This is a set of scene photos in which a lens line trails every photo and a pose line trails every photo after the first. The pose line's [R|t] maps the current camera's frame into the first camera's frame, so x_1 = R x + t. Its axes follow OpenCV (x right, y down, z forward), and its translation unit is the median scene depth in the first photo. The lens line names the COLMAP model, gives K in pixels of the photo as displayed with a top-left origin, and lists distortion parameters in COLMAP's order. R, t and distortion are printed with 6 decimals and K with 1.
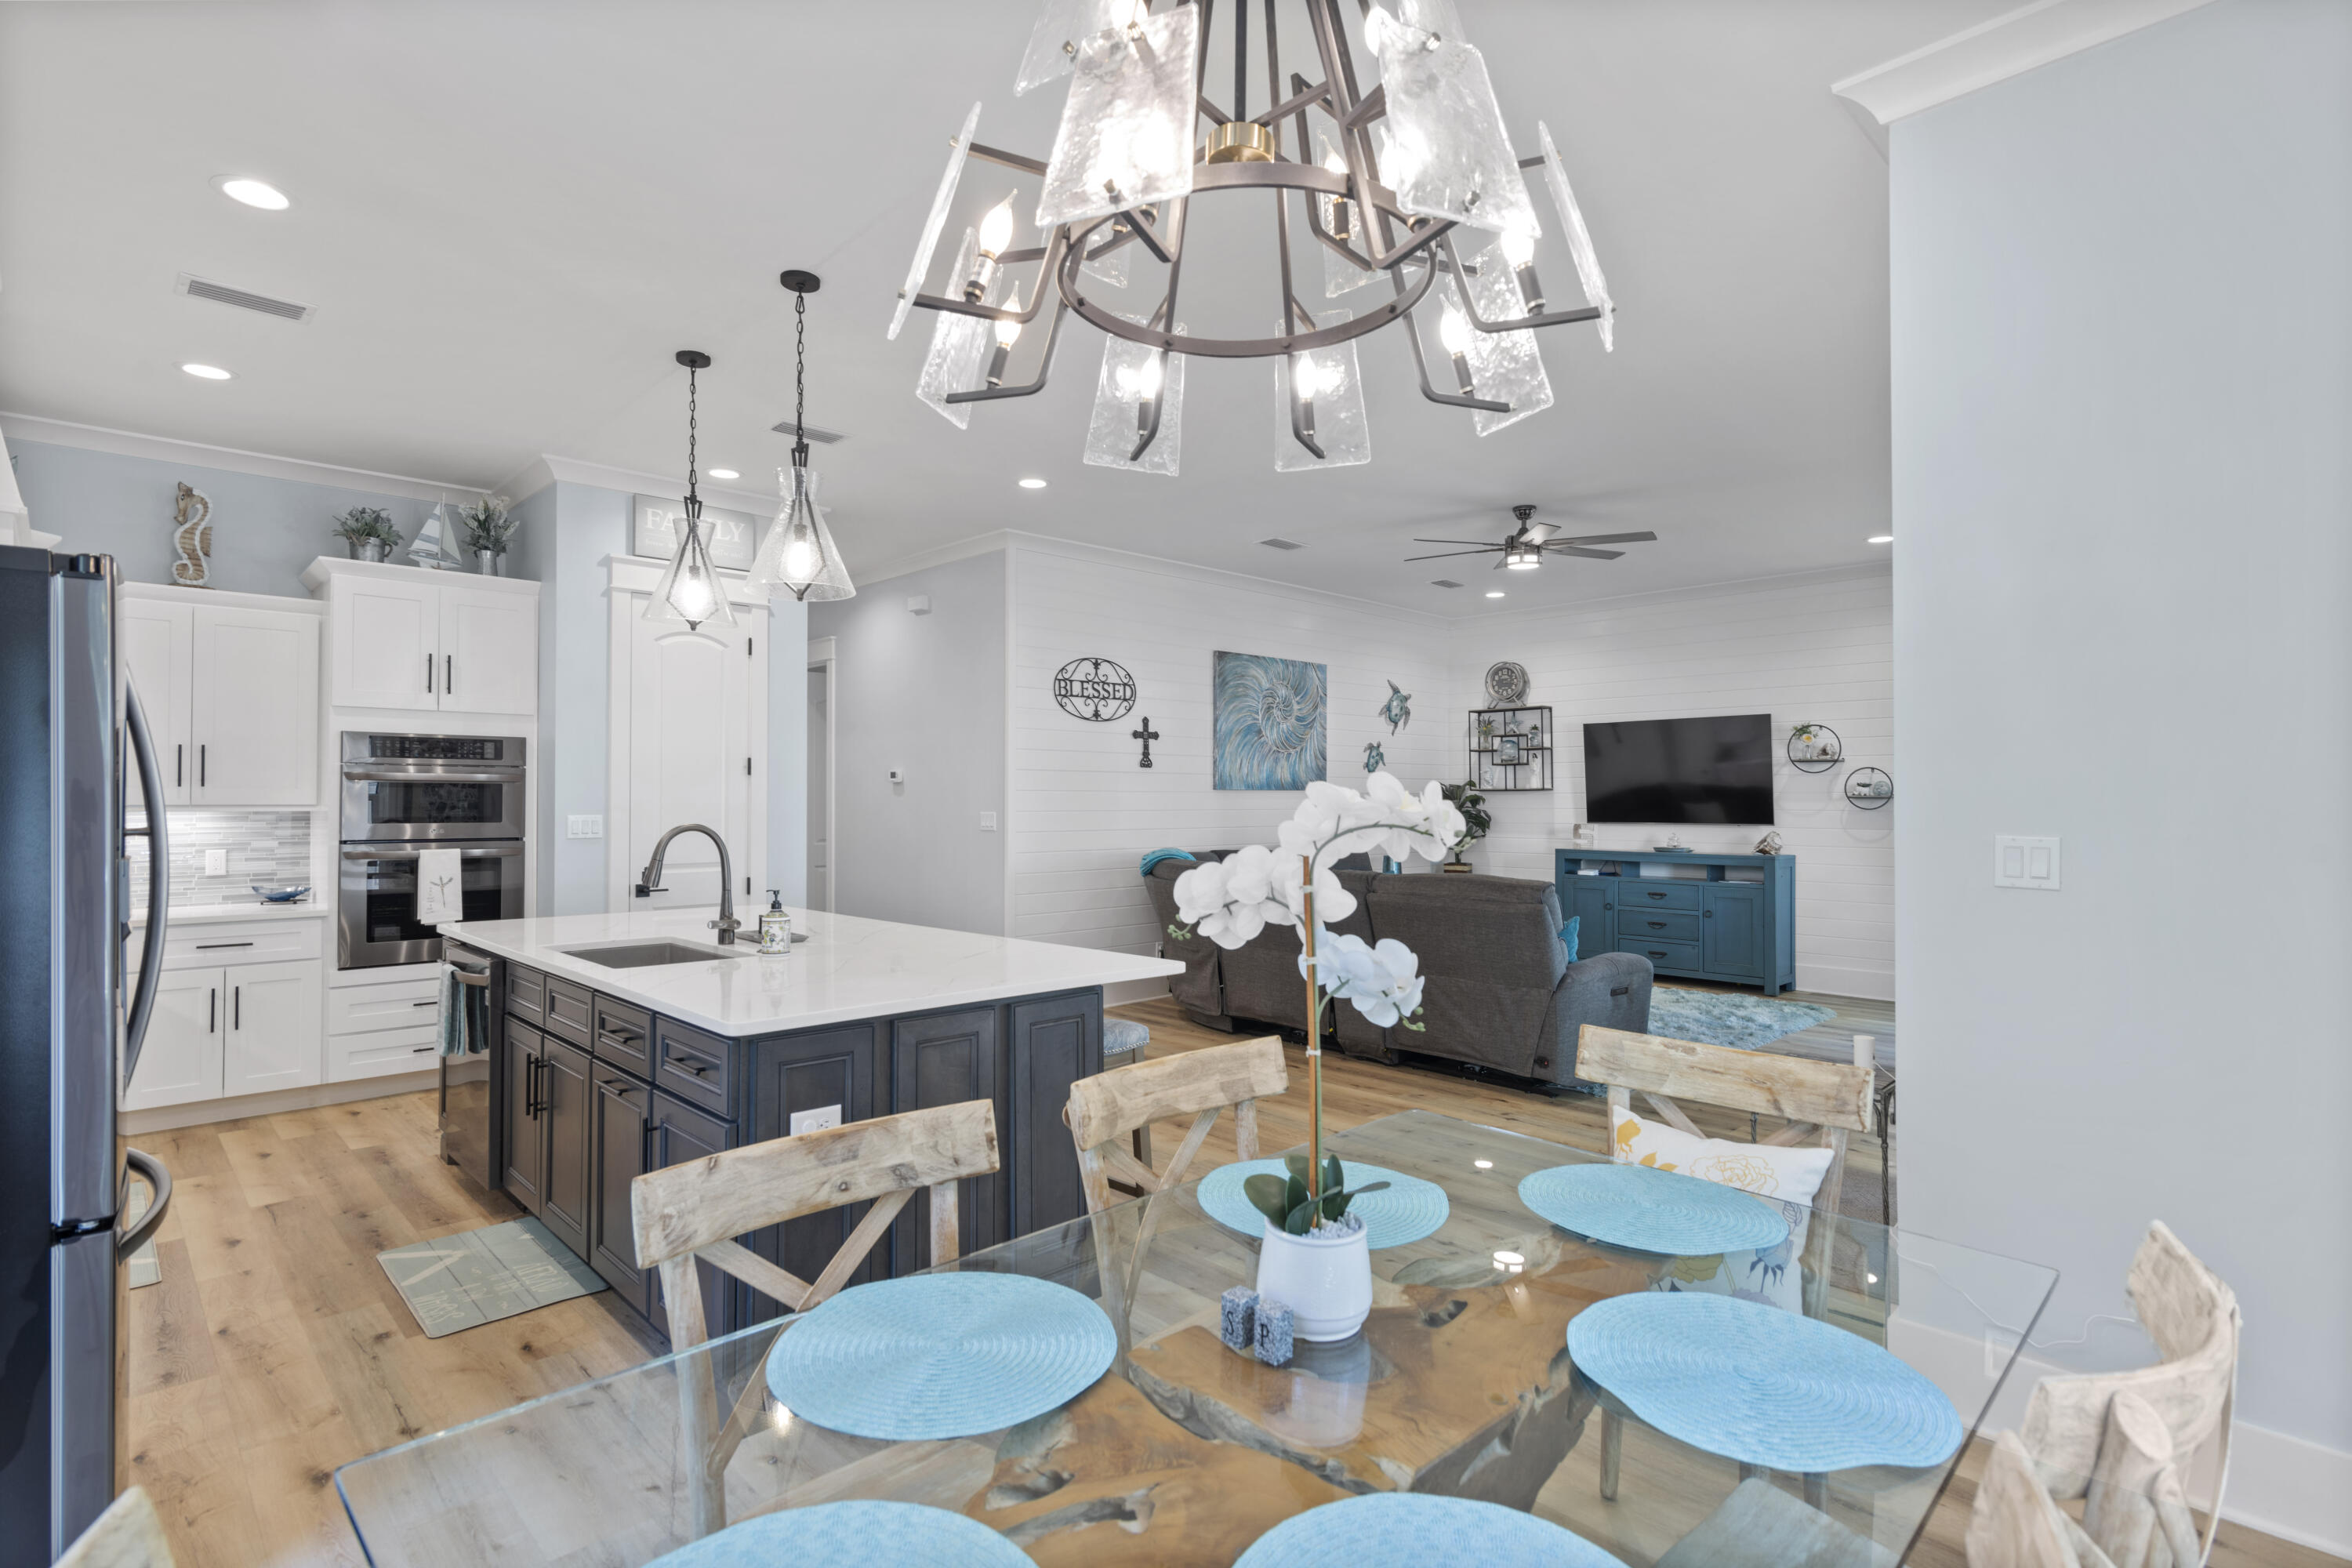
lens RADIAL K [[1145.9, 0, 1171.7], [0, 1145.9, 782.1], [0, 0, 1]] dist [0.002853, -0.000410]
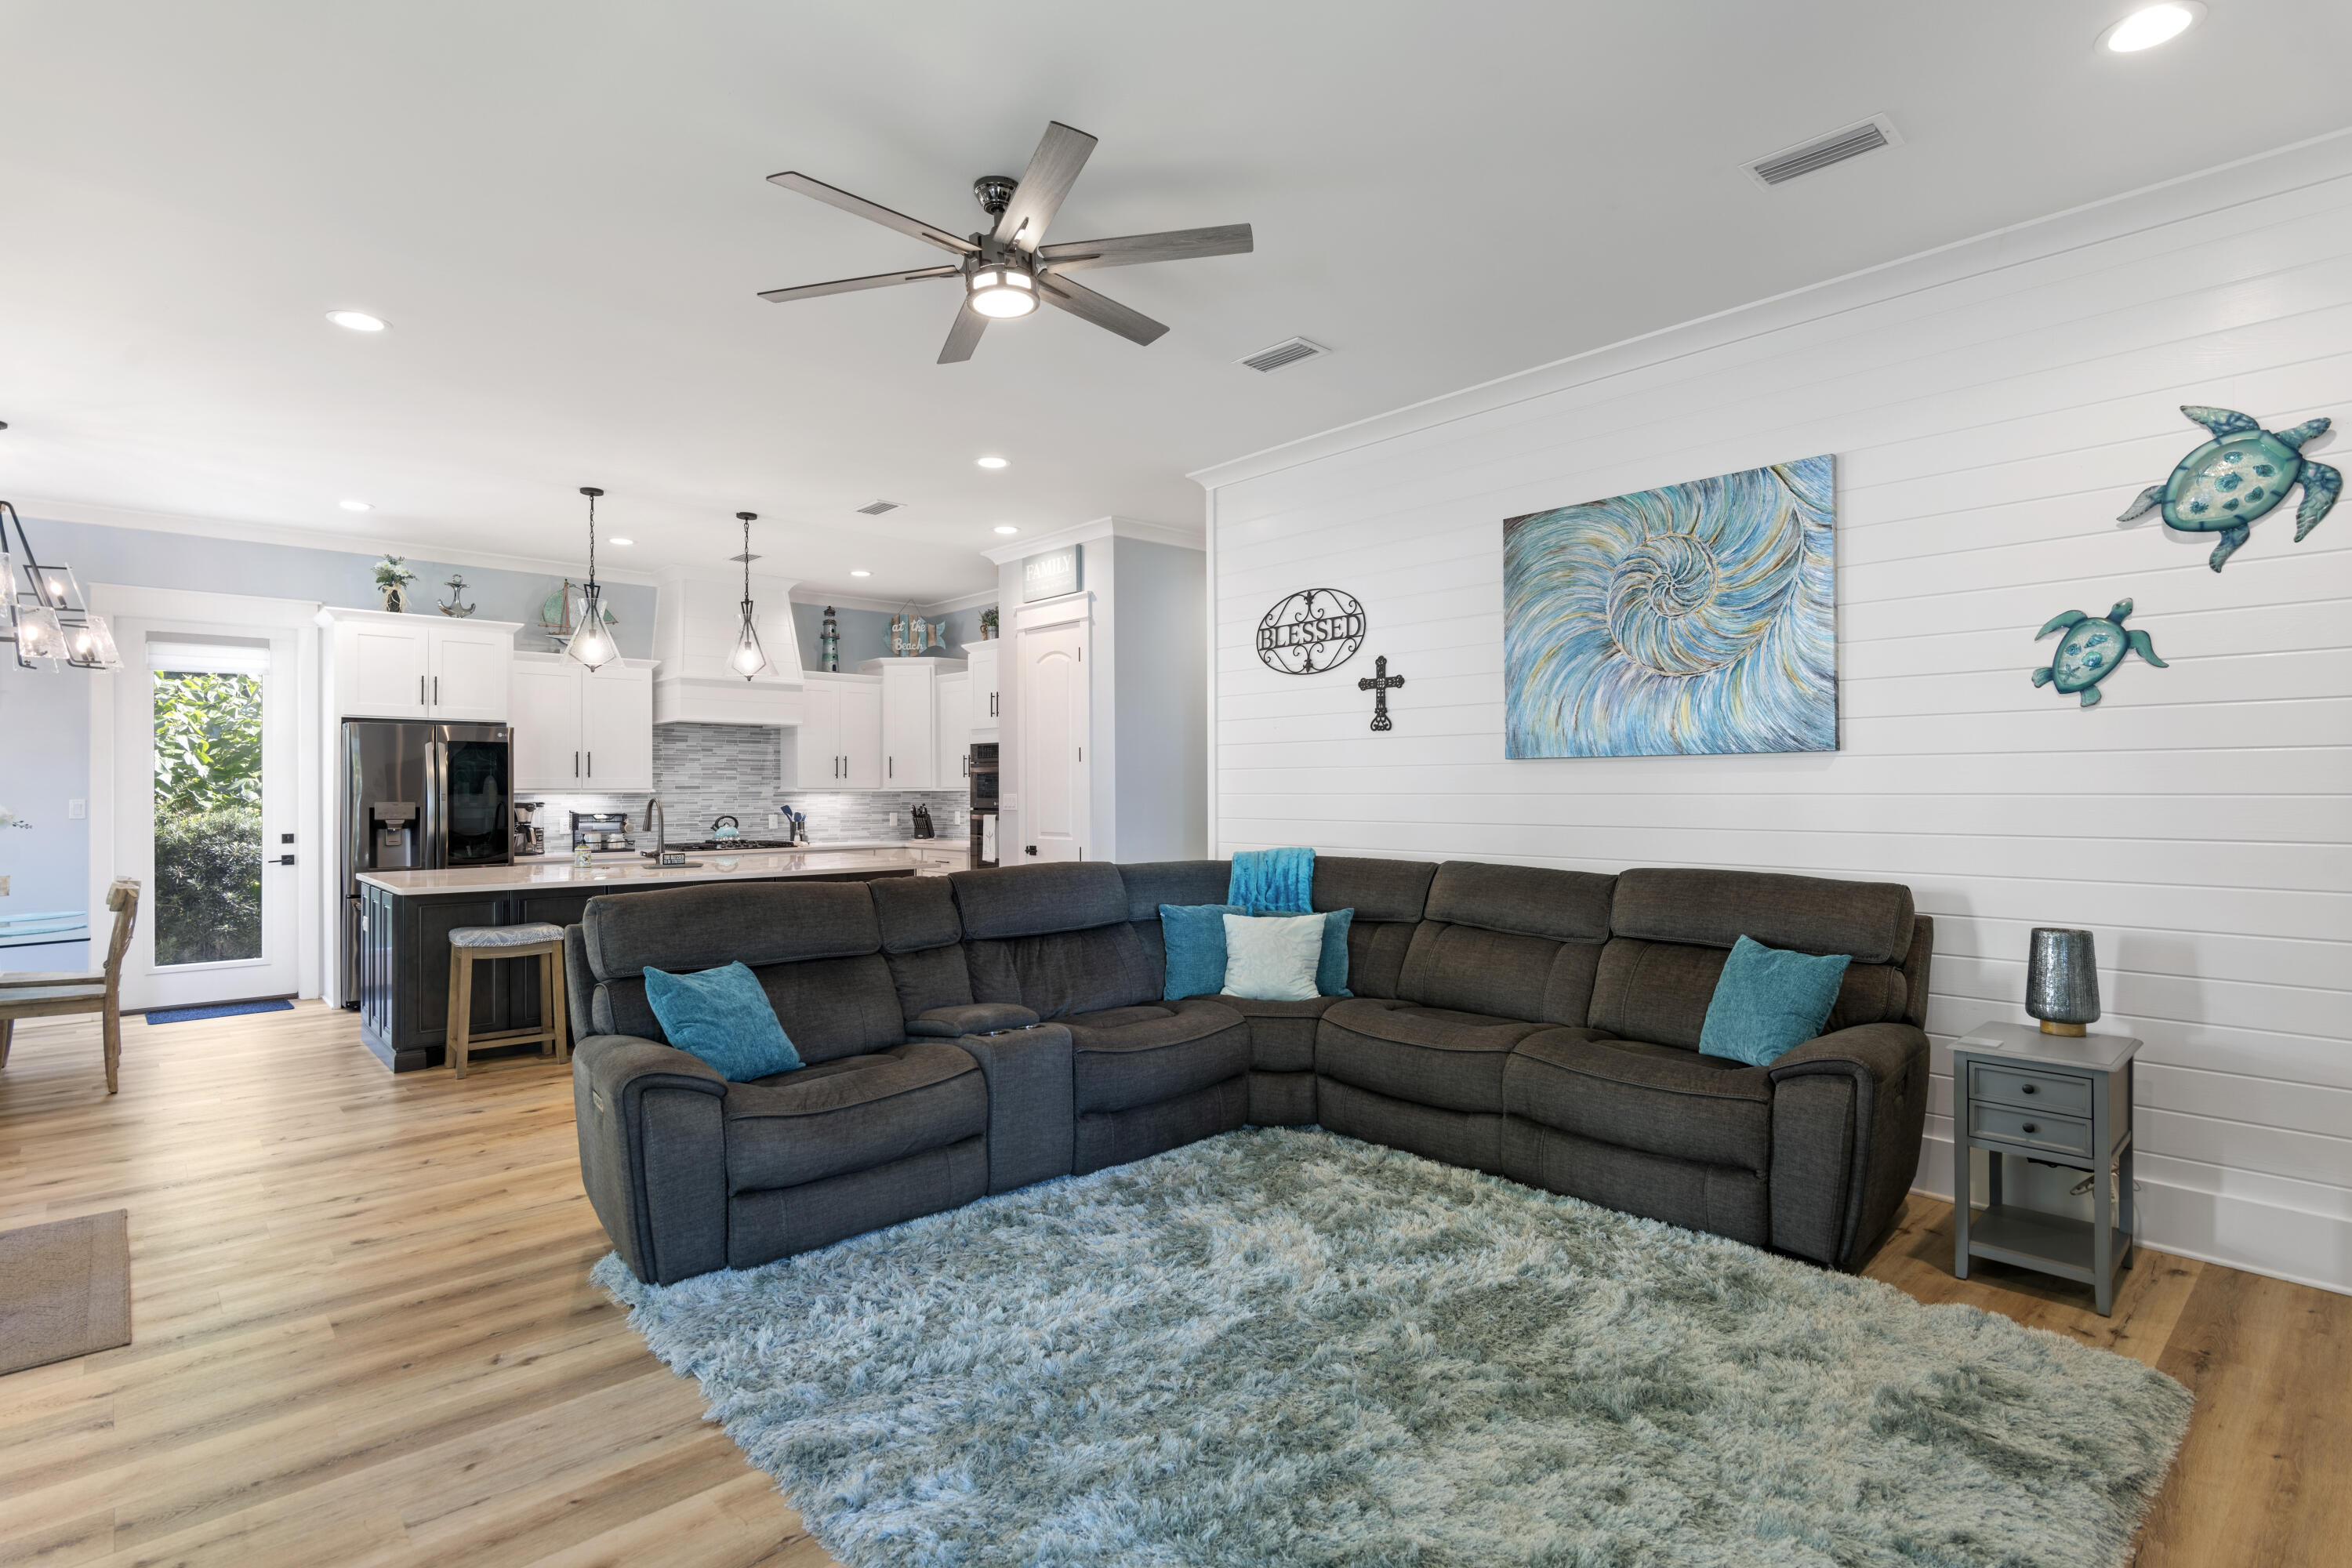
lens RADIAL K [[1145.9, 0, 1165.2], [0, 1145.9, 790.5], [0, 0, 1]] dist [0.002853, -0.000410]
pose [[-0.023263, 0.001628, -0.999728, 0.612359], [0.019981, 0.999800, 0.001163, 0.017840], [0.999530, -0.019948, -0.023291, 0.825650]]
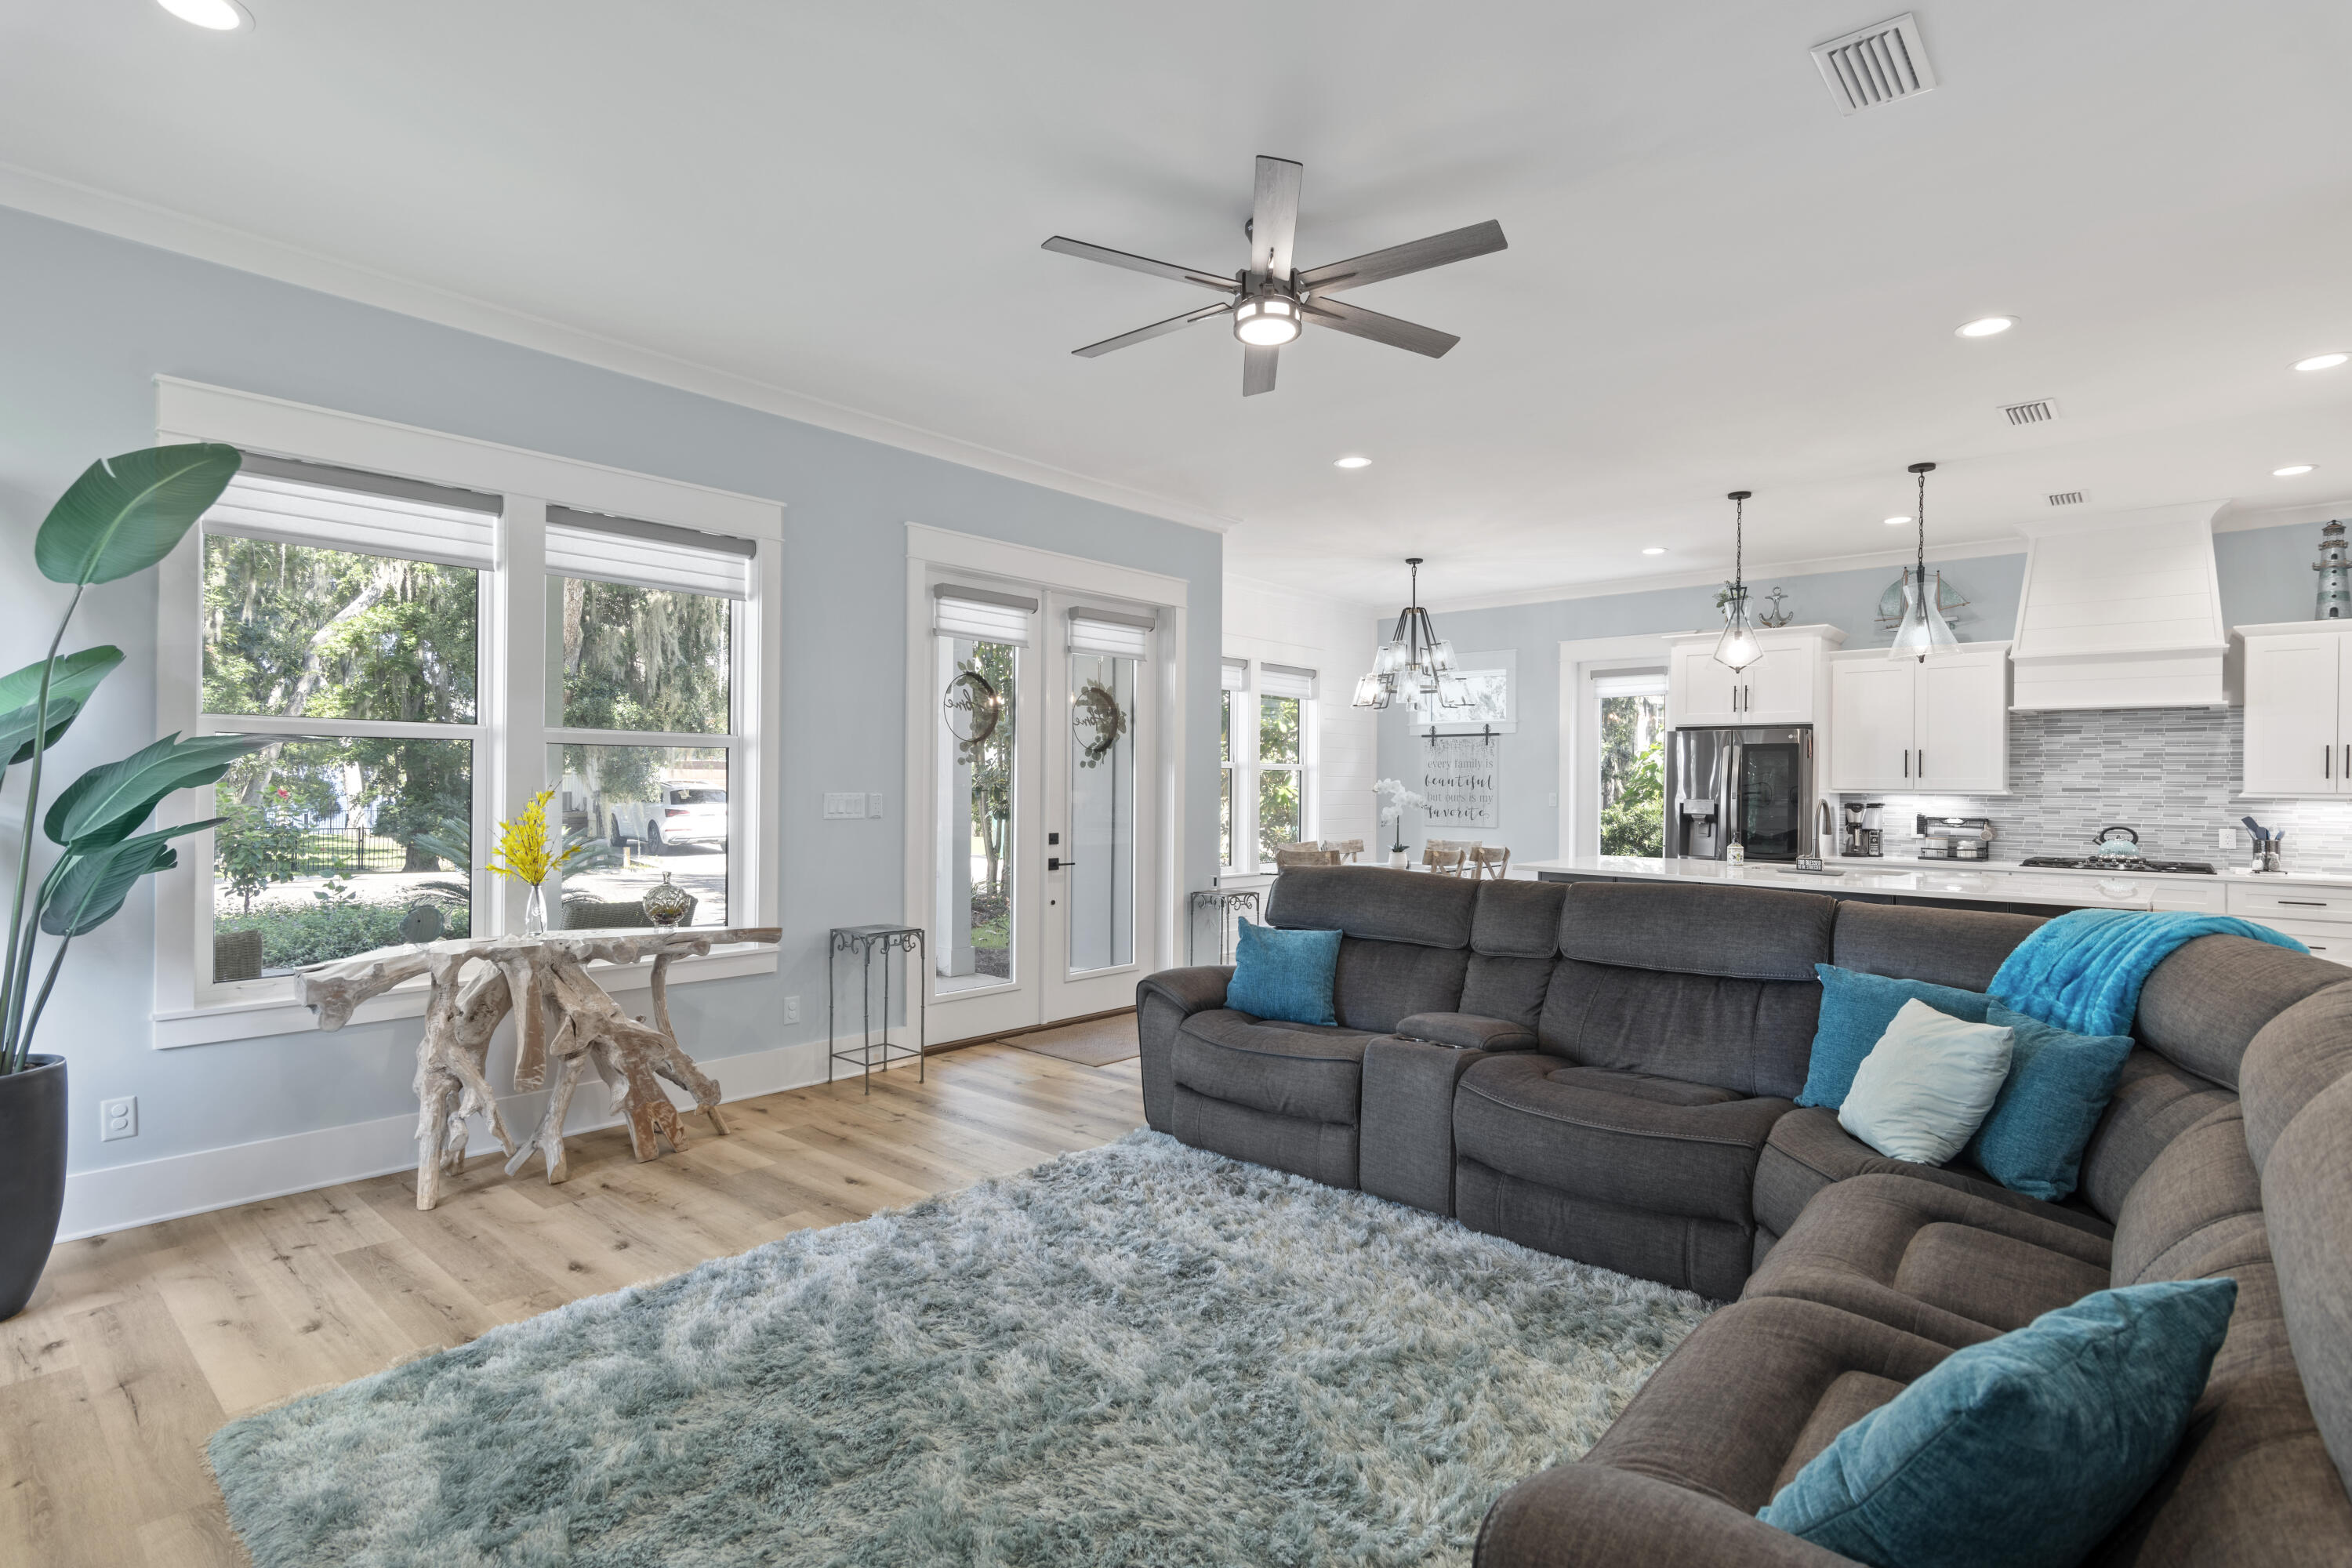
lens RADIAL K [[1145.9, 0, 1183.4], [0, 1145.9, 780.6], [0, 0, 1]] dist [0.002853, -0.000410]
pose [[-0.996426, -0.009661, -0.083912, 0.296025], [-0.007994, 0.999764, -0.020175, 0.023371], [0.084087, -0.019432, -0.996269, 1.166158]]
